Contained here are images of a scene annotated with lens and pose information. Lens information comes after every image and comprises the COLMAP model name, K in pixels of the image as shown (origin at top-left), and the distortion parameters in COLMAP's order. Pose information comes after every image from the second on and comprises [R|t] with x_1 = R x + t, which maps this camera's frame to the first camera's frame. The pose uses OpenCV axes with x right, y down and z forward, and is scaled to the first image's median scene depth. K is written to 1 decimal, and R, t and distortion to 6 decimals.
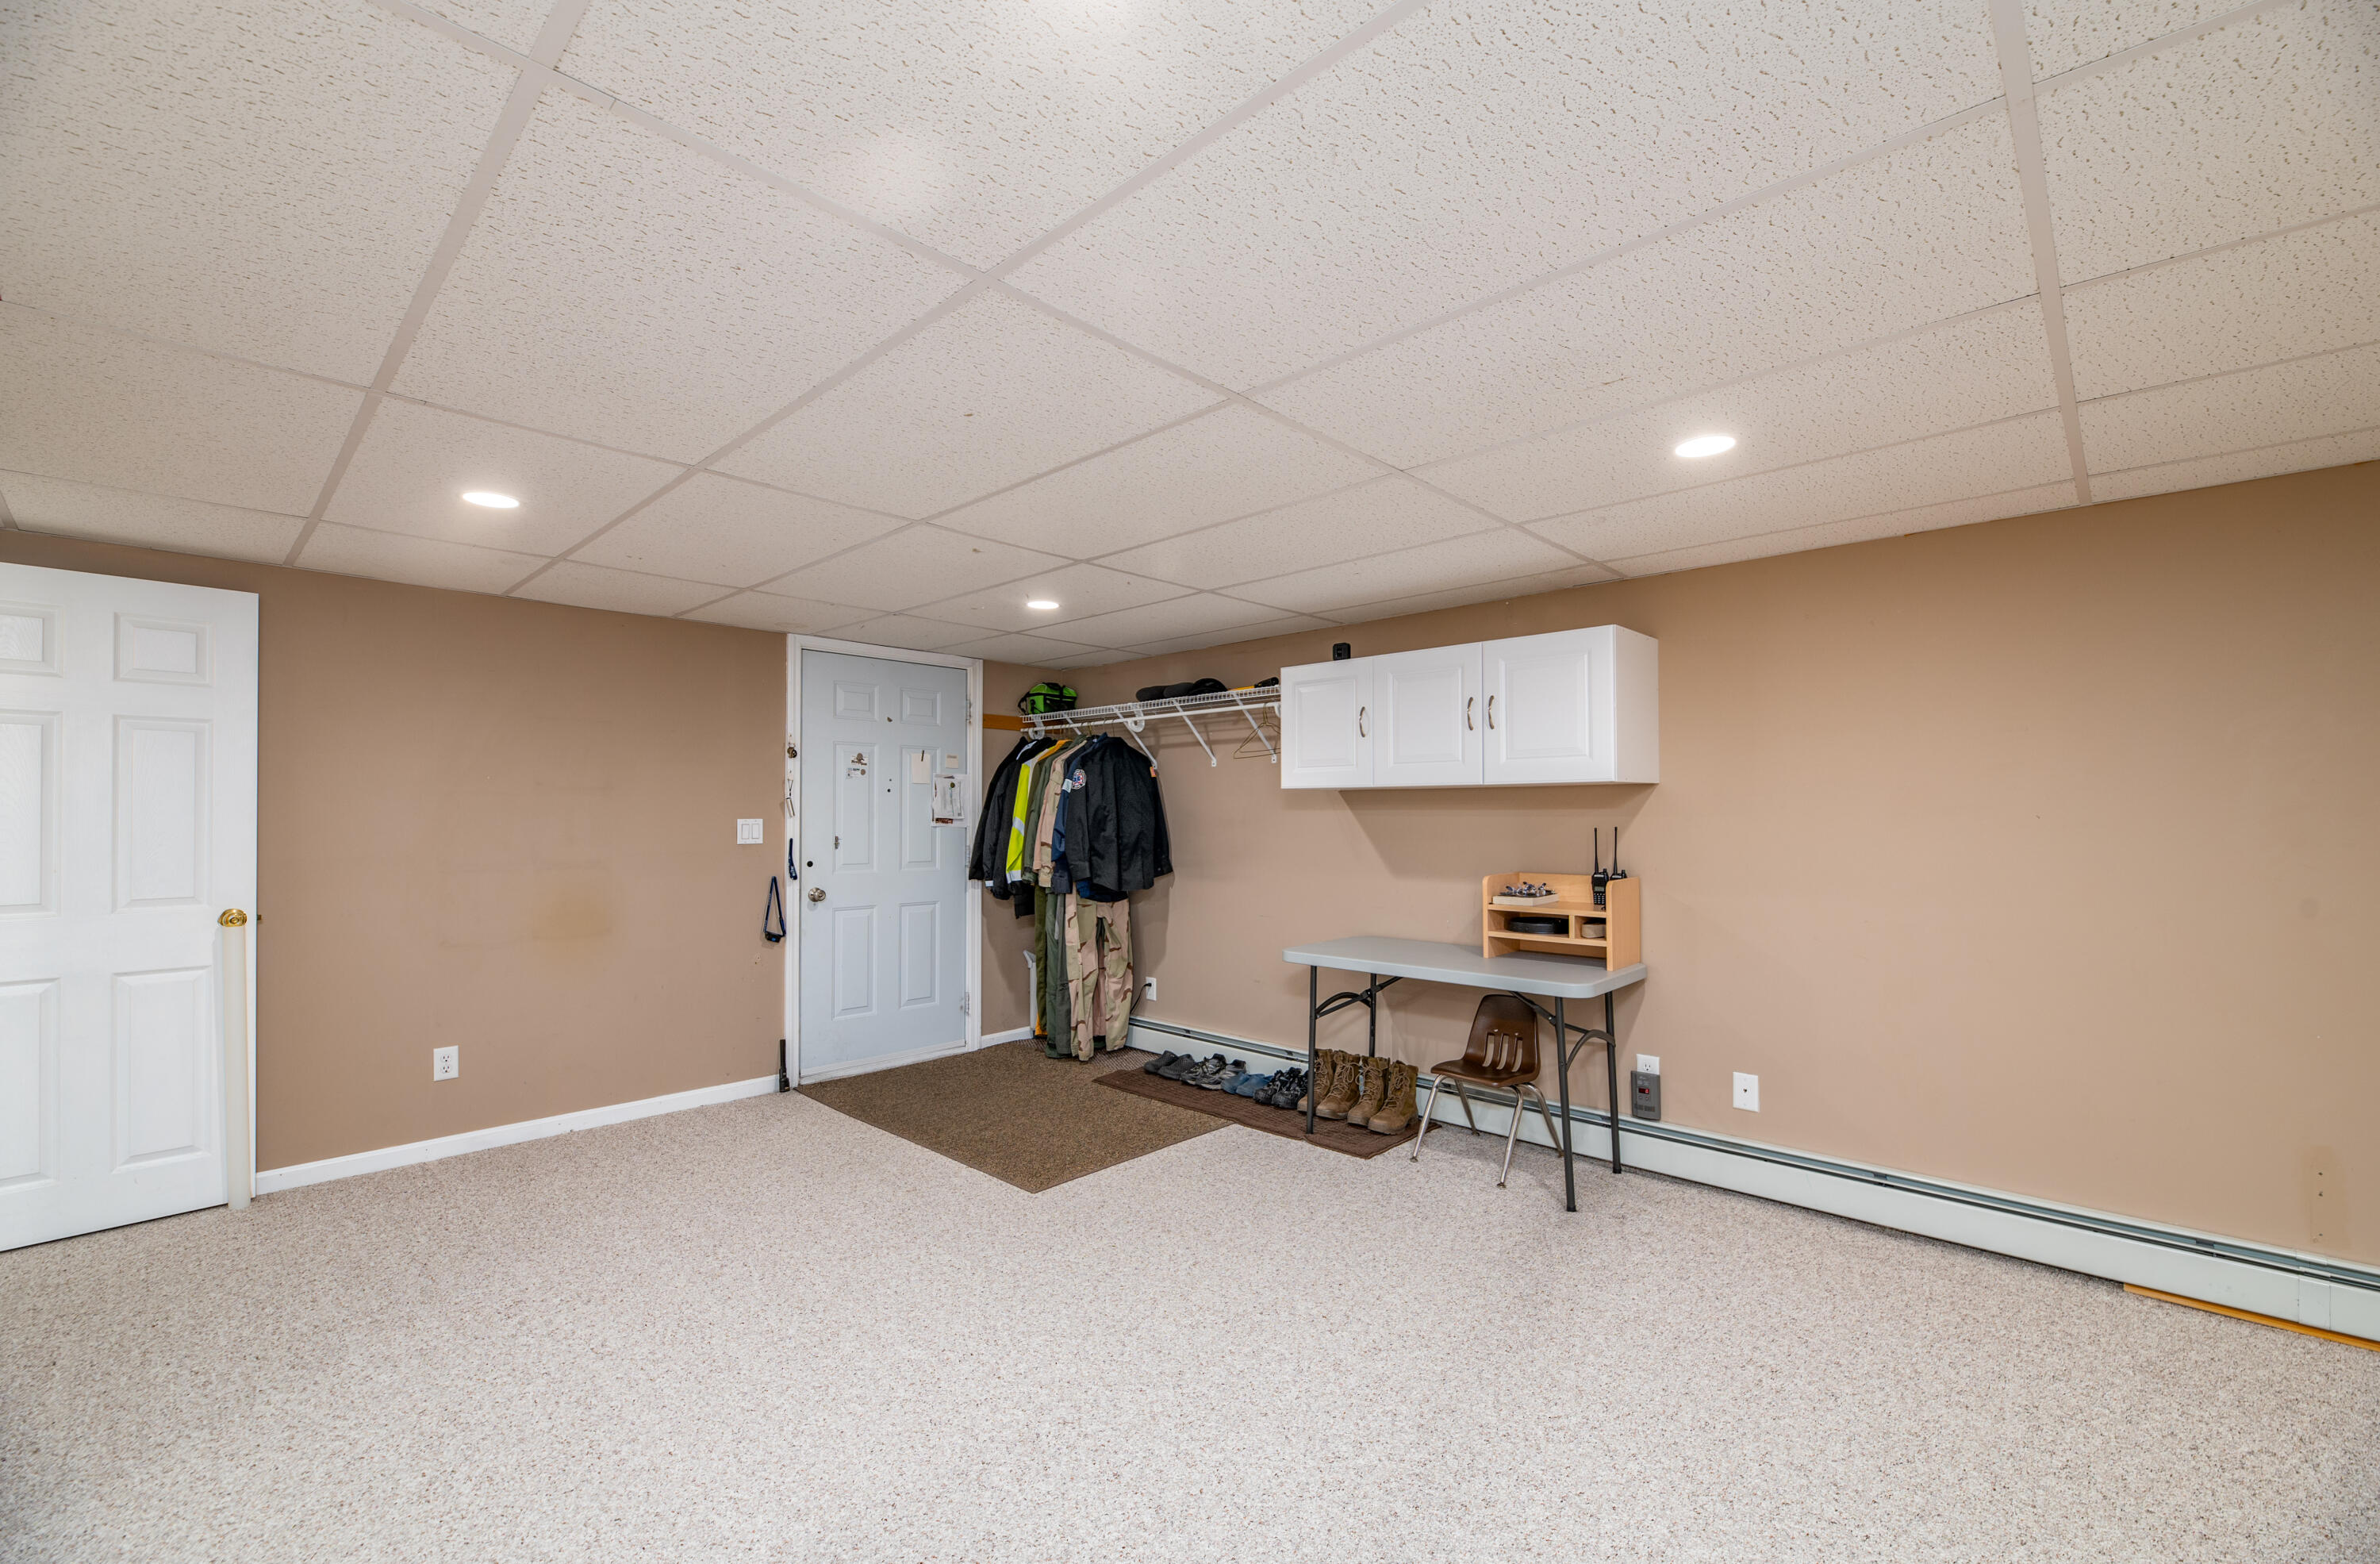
lens RADIAL K [[992.9, 0, 1199.3], [0, 992.9, 794.1], [0, 0, 1]] dist [0.000565, -0.000324]
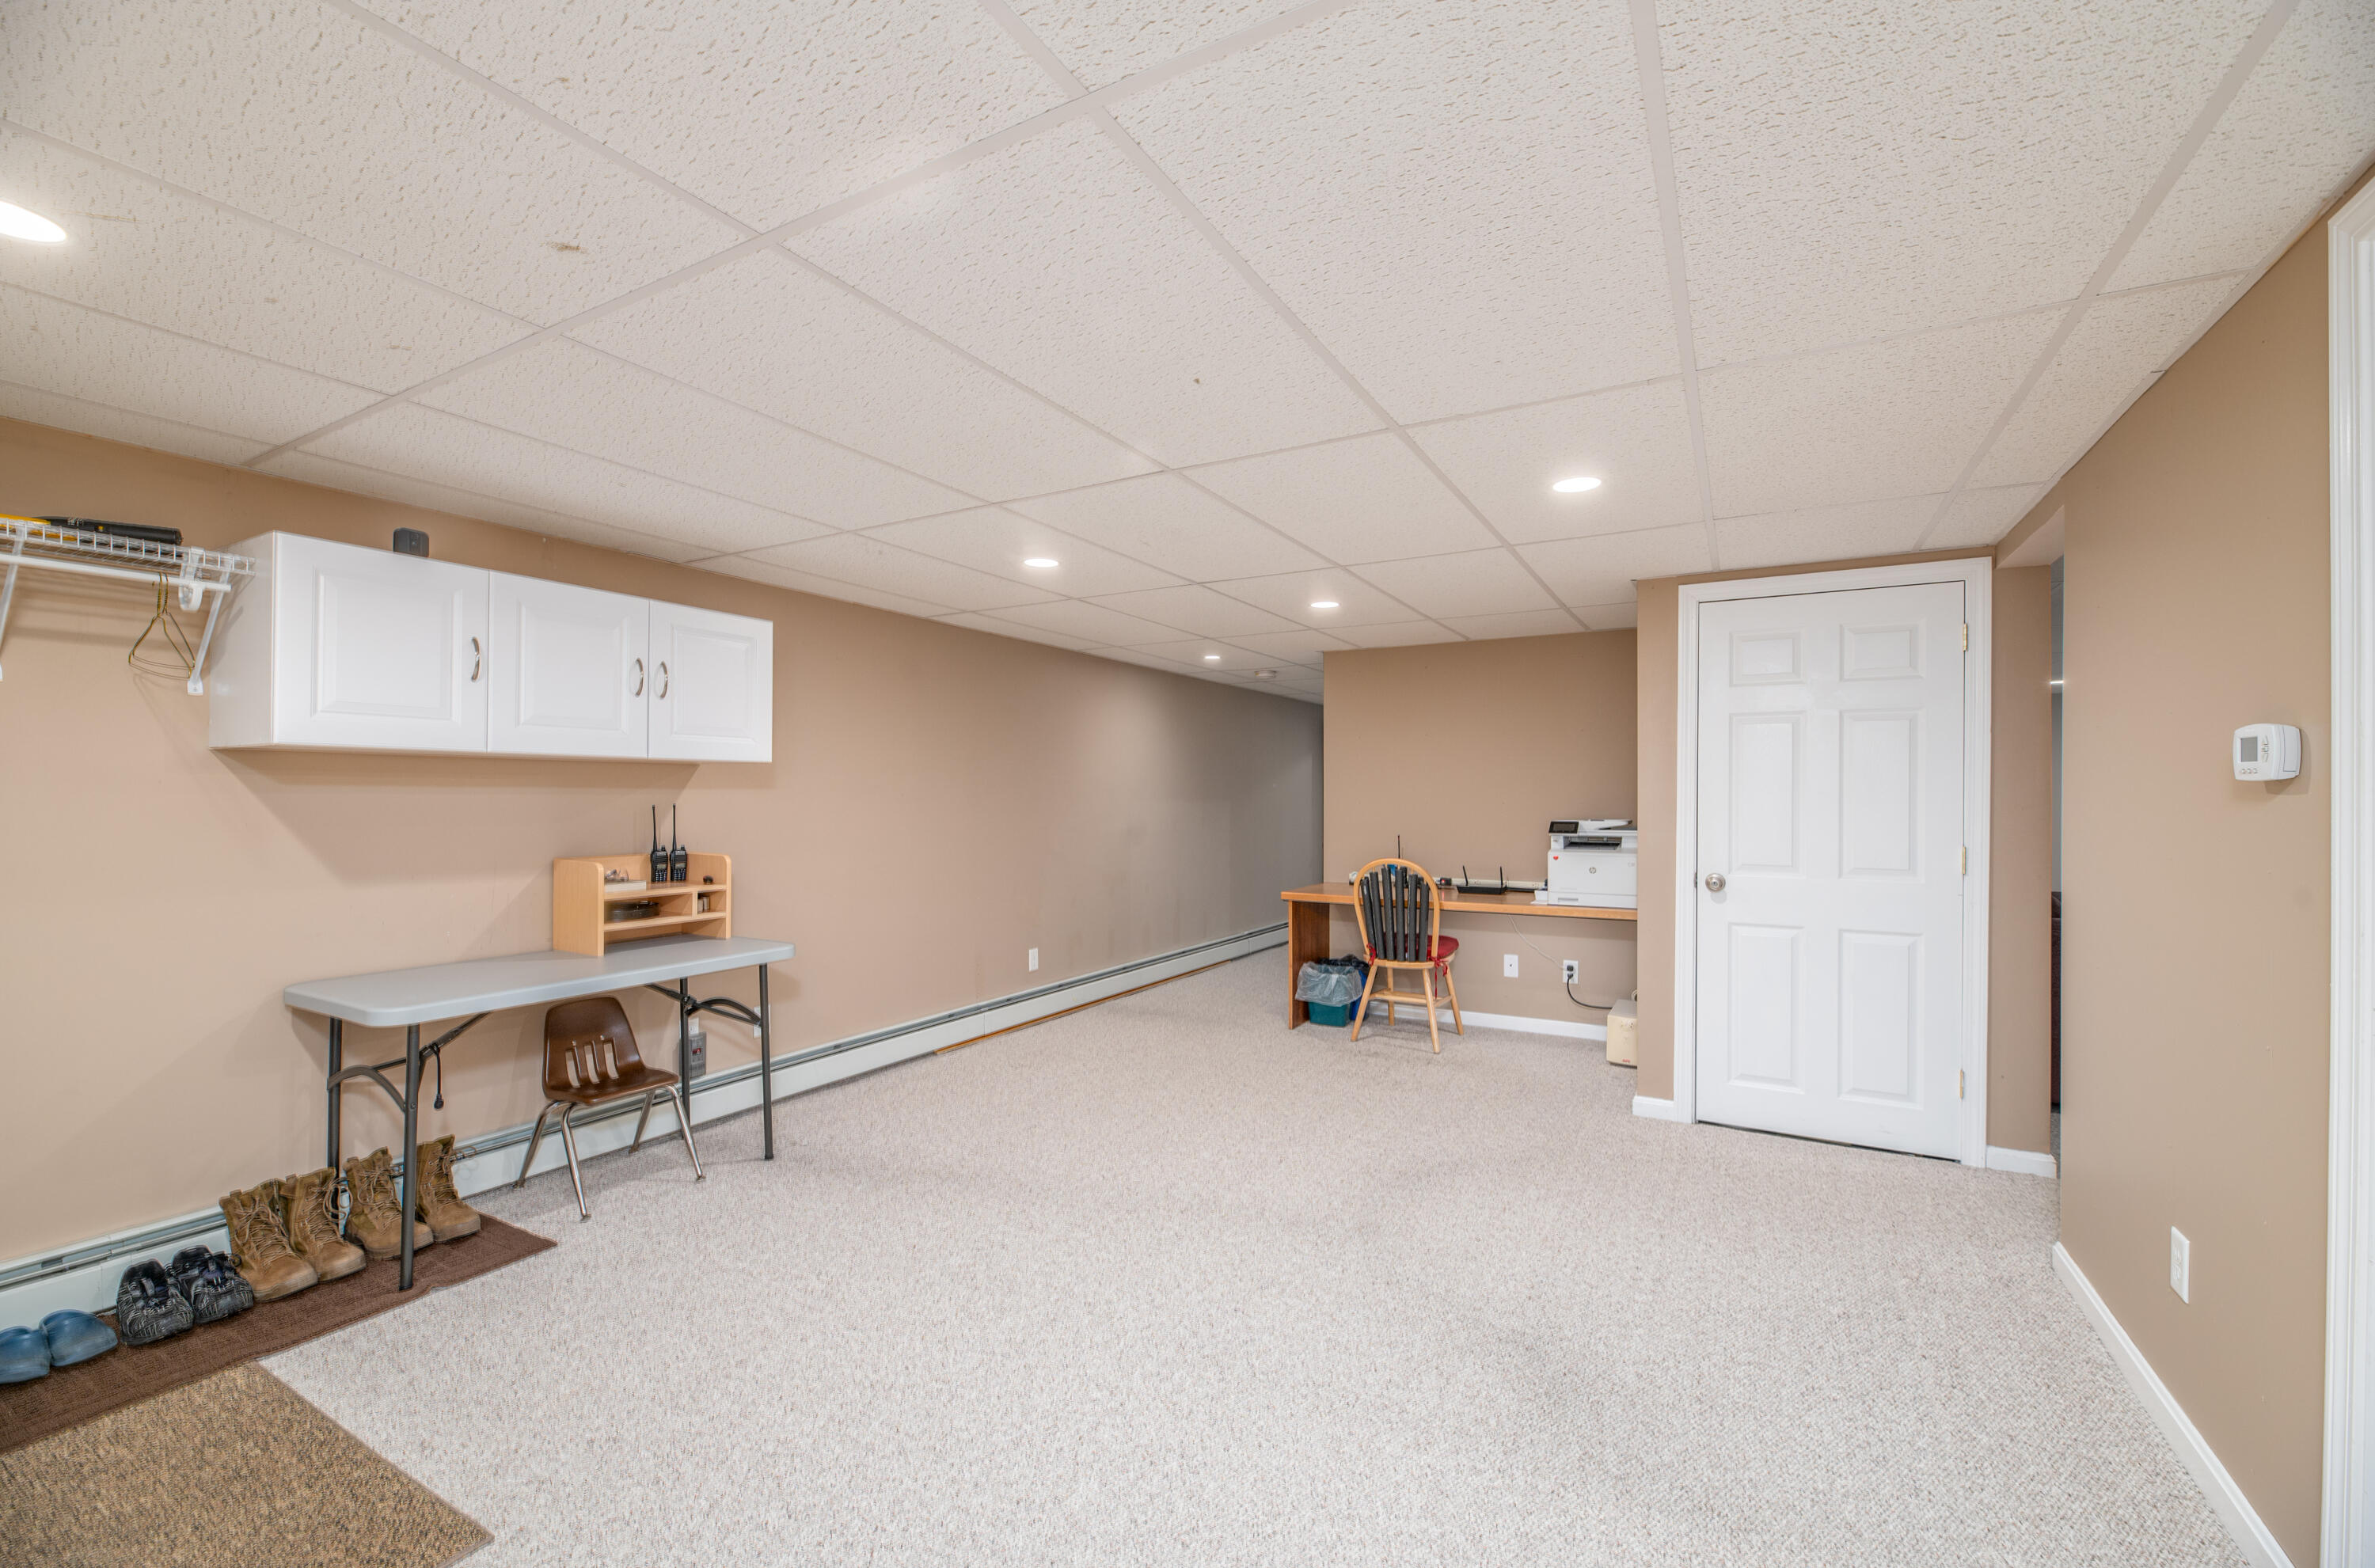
lens RADIAL K [[990.6, 0, 1174.5], [0, 990.6, 778.6], [0, 0, 1]] dist [0.000565, -0.000324]
pose [[-0.238638, 0.021250, 0.970876, -0.671976], [-0.020715, 0.999422, -0.026966, 0.022169], [-0.970888, -0.026547, -0.238060, 0.718034]]
